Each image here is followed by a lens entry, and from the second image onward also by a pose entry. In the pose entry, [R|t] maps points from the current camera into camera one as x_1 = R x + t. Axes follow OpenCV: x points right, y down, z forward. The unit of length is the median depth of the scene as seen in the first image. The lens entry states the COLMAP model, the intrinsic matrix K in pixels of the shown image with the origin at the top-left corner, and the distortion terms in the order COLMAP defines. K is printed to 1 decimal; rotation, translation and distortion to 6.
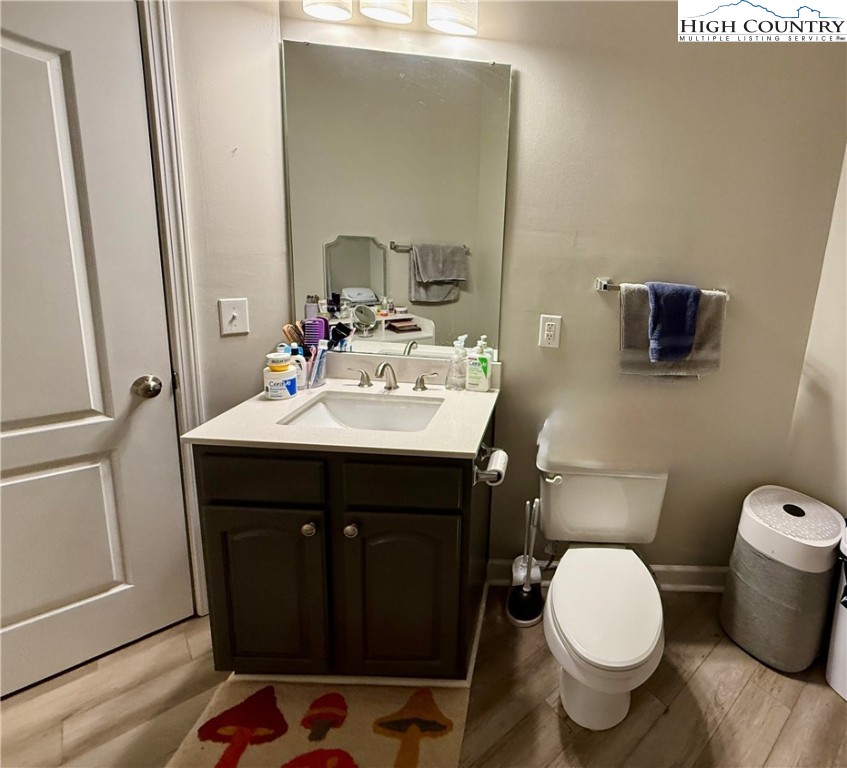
lens RADIAL K [[404.1, 0, 423.6], [0, 404.1, 302.1], [0, 0, 1]] dist [-0.001074, 0.000676]
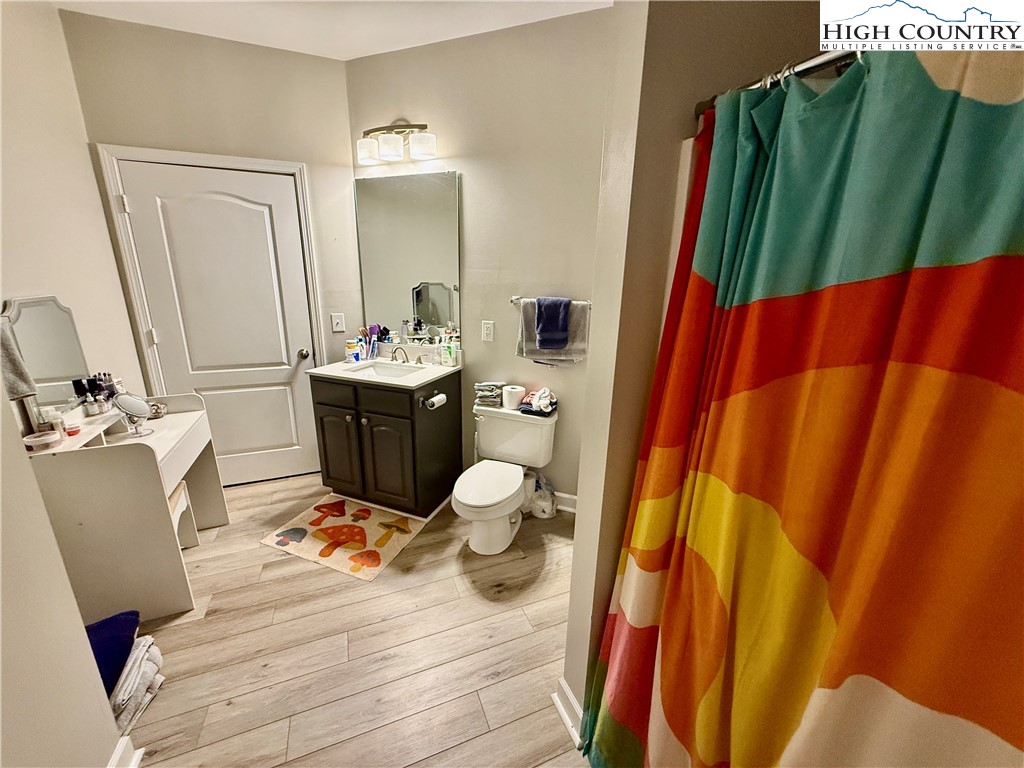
lens RADIAL K [[405.9, 0, 508.0], [0, 405.9, 386.8], [0, 0, 1]] dist [-0.001788, 0.000339]
pose [[0.906083, 0.049813, -0.420159, 1.160053], [-0.030530, 0.998154, 0.052499, 0.222622], [0.421998, -0.034741, 0.905931, -0.484389]]
